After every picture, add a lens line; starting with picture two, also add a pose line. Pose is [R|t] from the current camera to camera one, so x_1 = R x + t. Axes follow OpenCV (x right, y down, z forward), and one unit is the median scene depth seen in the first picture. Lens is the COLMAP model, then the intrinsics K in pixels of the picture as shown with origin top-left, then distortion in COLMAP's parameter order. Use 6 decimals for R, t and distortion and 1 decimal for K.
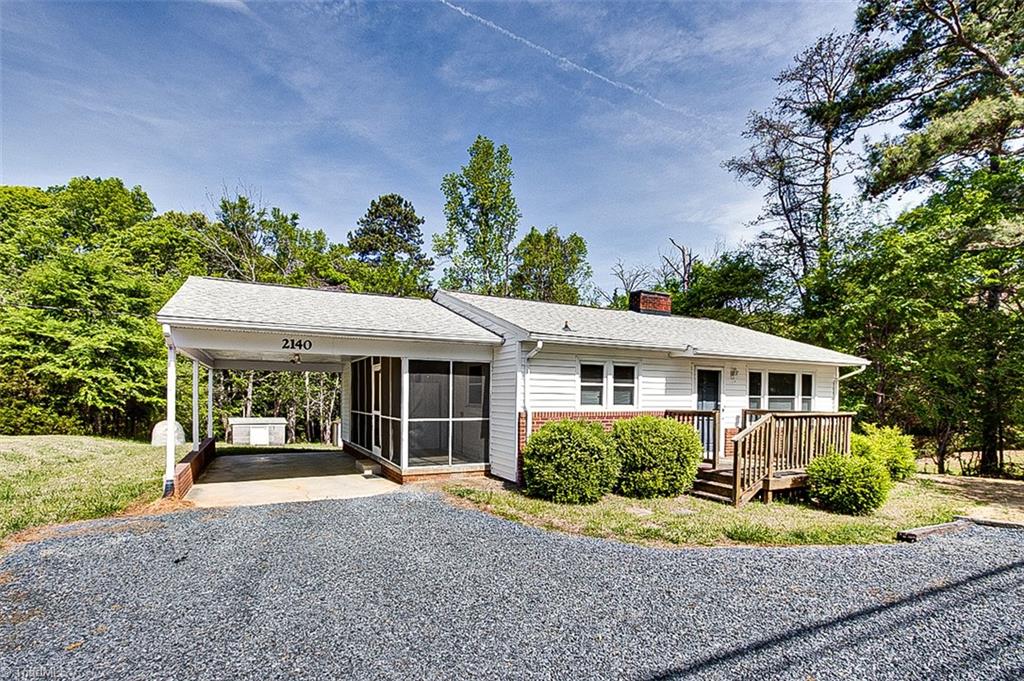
lens RADIAL K [[498.7, 0, 422.4], [0, 498.7, 386.1], [0, 0, 1]] dist [0.000255, 0.001383]
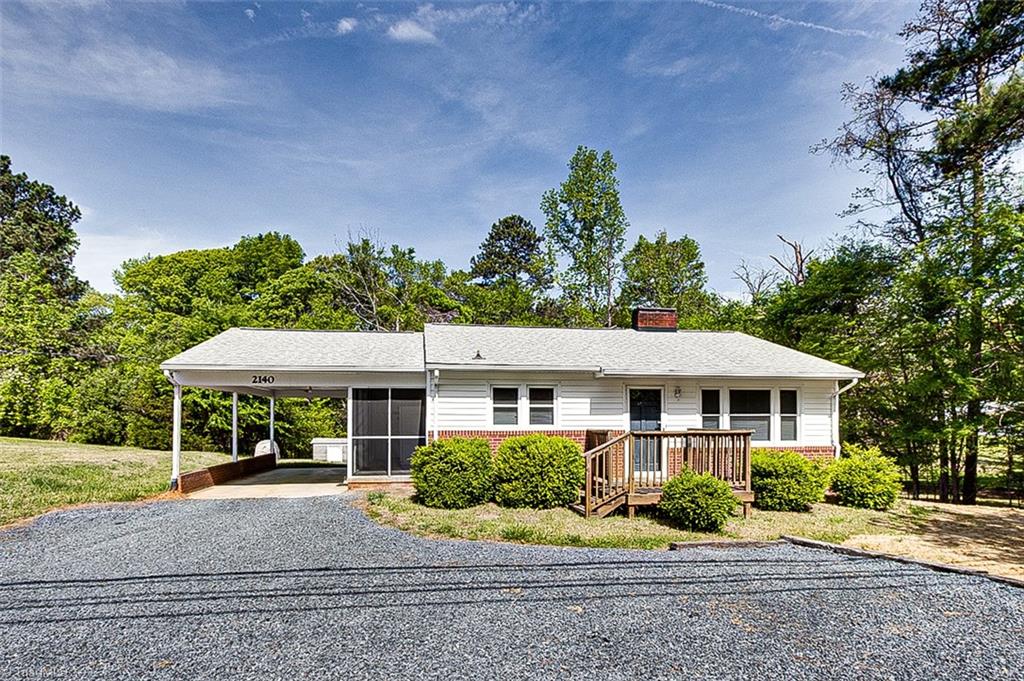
lens RADIAL K [[498.7, 0, 422.9], [0, 498.7, 412.1], [0, 0, 1]] dist [0.000255, 0.001383]
pose [[0.949749, -0.012990, -0.312742, 0.454987], [0.016682, 0.999819, 0.009134, -0.002761], [0.312566, -0.013892, 0.949794, -0.098808]]
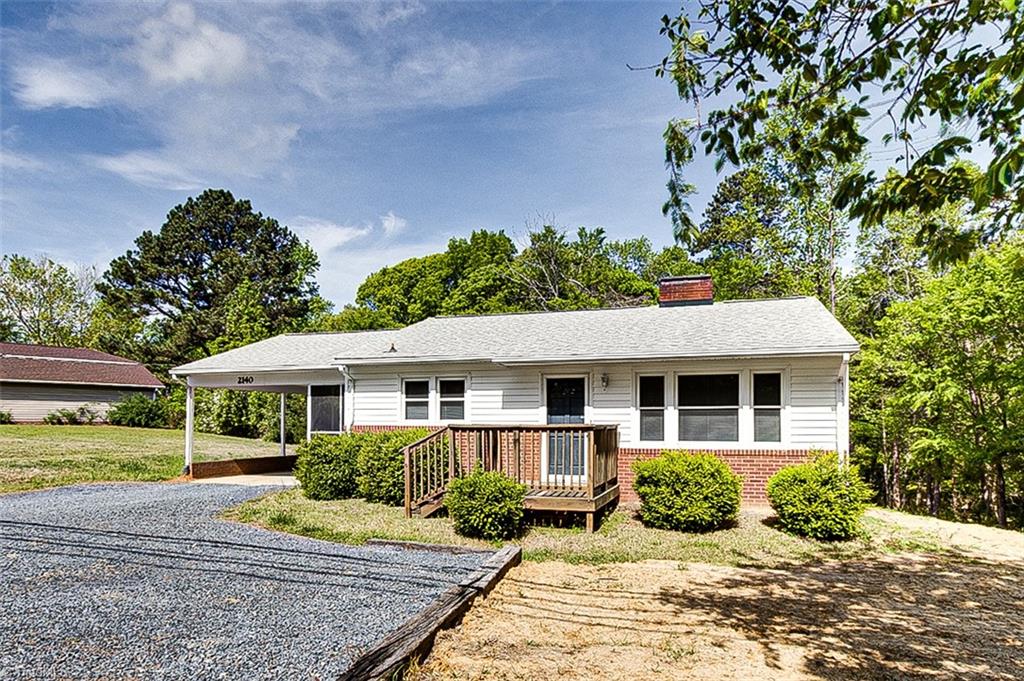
lens RADIAL K [[543.9, 0, 453.8], [0, 543.9, 415.5], [0, 0, 1]] dist [0.005455, 0.003935]
pose [[0.738408, -0.015616, -0.674173, 1.044198], [0.020079, 0.999798, -0.001167, 0.028538], [0.674055, -0.012675, 0.738572, 0.178263]]
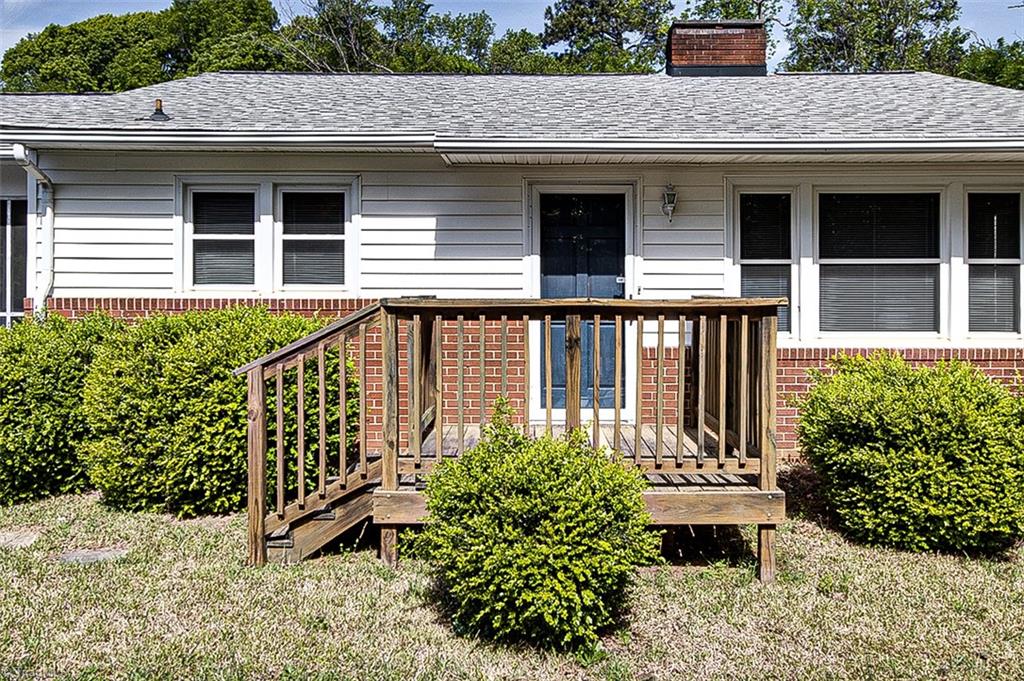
lens RADIAL K [[798.2, 0, 427.5], [0, 798.2, 282.0], [0, 0, 1]] dist [0.029161, -0.000160]
pose [[0.910398, -0.008005, -0.413656, 0.709430], [0.014203, 0.999828, 0.011911, 0.026799], [0.413489, -0.016719, 0.910355, 0.379844]]
